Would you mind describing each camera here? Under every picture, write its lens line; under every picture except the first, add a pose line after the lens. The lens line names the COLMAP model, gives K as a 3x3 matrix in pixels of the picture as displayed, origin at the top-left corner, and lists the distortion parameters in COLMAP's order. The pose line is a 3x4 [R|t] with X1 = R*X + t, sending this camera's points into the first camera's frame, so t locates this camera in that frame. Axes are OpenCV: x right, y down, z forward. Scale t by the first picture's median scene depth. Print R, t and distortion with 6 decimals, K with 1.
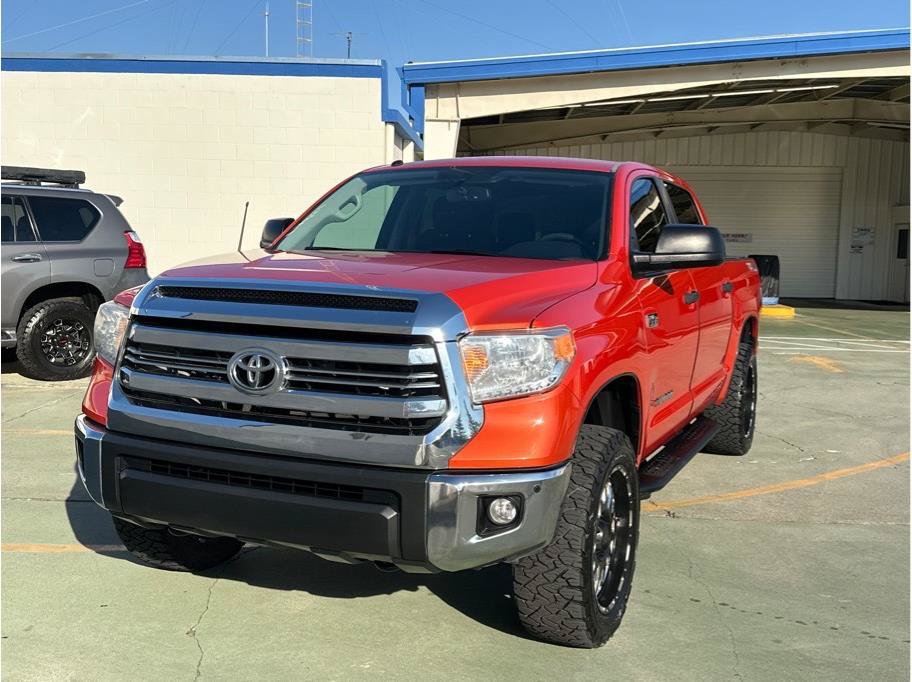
lens RADIAL K [[952.5, 0, 459.7], [0, 952.5, 343.0], [0, 0, 1]] dist [0.194464, -0.427625]
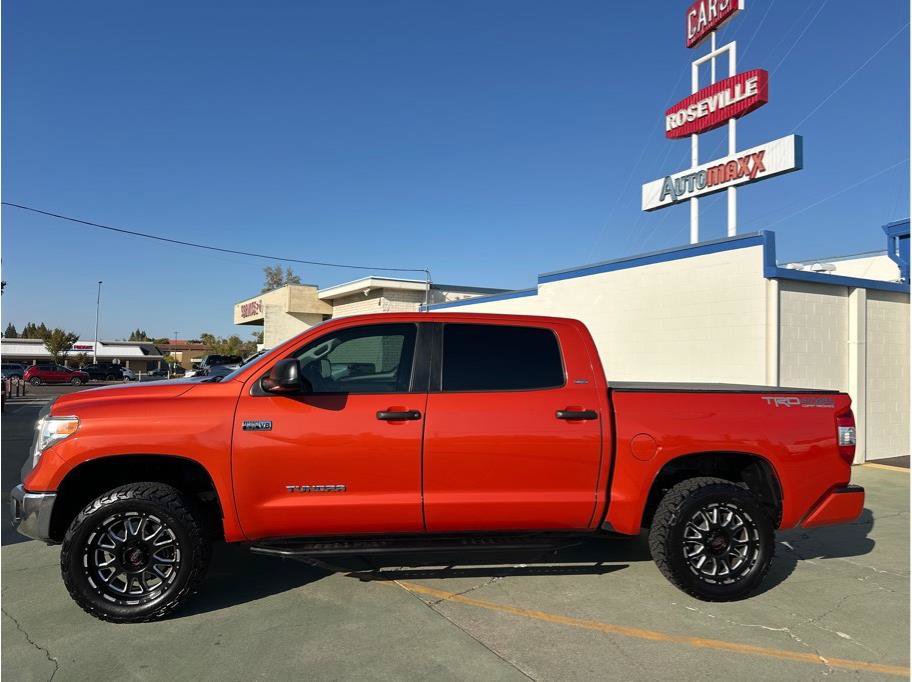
lens RADIAL K [[628.7, 0, 456.0], [0, 628.7, 341.0], [0, 0, 1]] dist [0.063459, -0.082258]
pose [[0.538554, -0.041659, -0.841560, 0.887405], [-0.092933, 0.989747, -0.108466, -0.056259], [0.837450, 0.136624, 0.529161, 0.563121]]
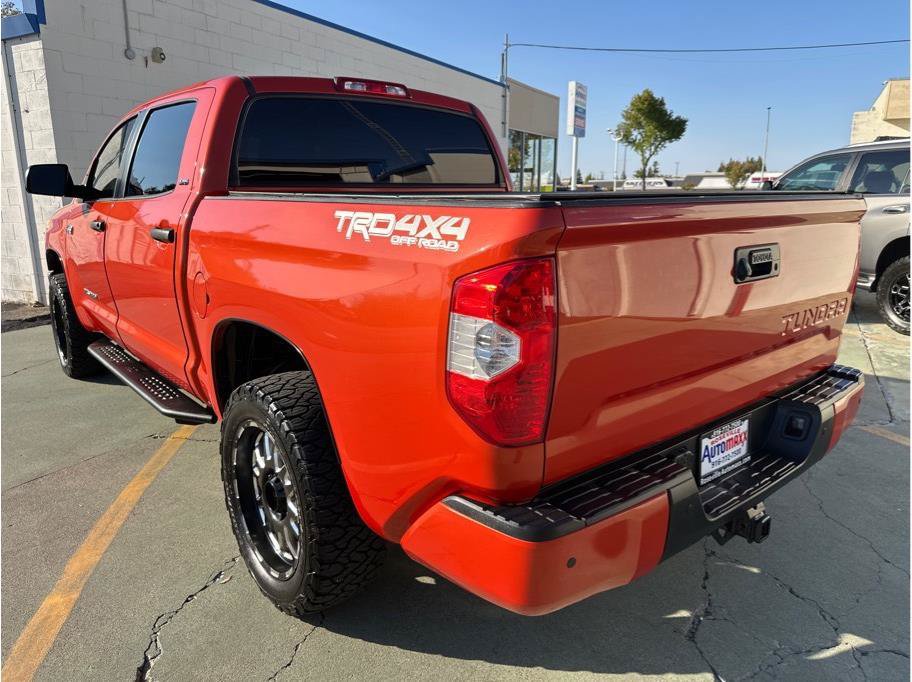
lens RADIAL K [[624.2, 0, 457.0], [0, 624.2, 348.1], [0, 0, 1]] dist [0.079390, -0.110307]
pose [[-0.424660, 0.200332, -0.882911, 0.674801], [-0.100027, 0.958859, 0.265675, -0.135145], [0.899810, 0.201136, -0.387150, 1.534262]]
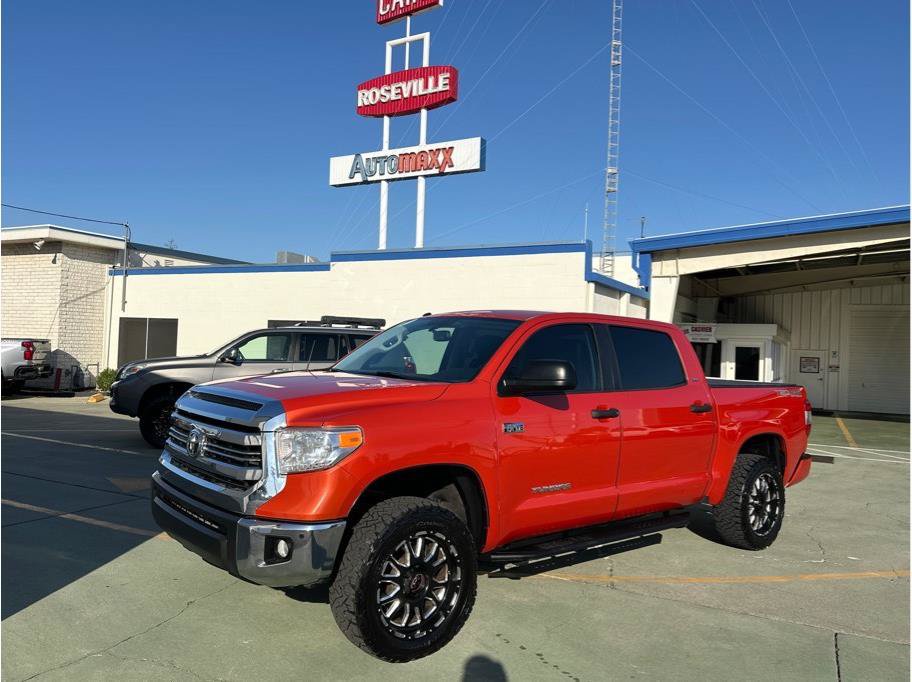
lens RADIAL K [[676.8, 0, 456.0], [0, 676.8, 346.8], [0, 0, 1]] dist [0.110607, -0.176958]
pose [[0.901572, 0.008462, -0.432547, 0.417839], [-0.062994, 0.991721, -0.111901, -0.019113], [0.428019, 0.128134, 0.894640, 0.066239]]
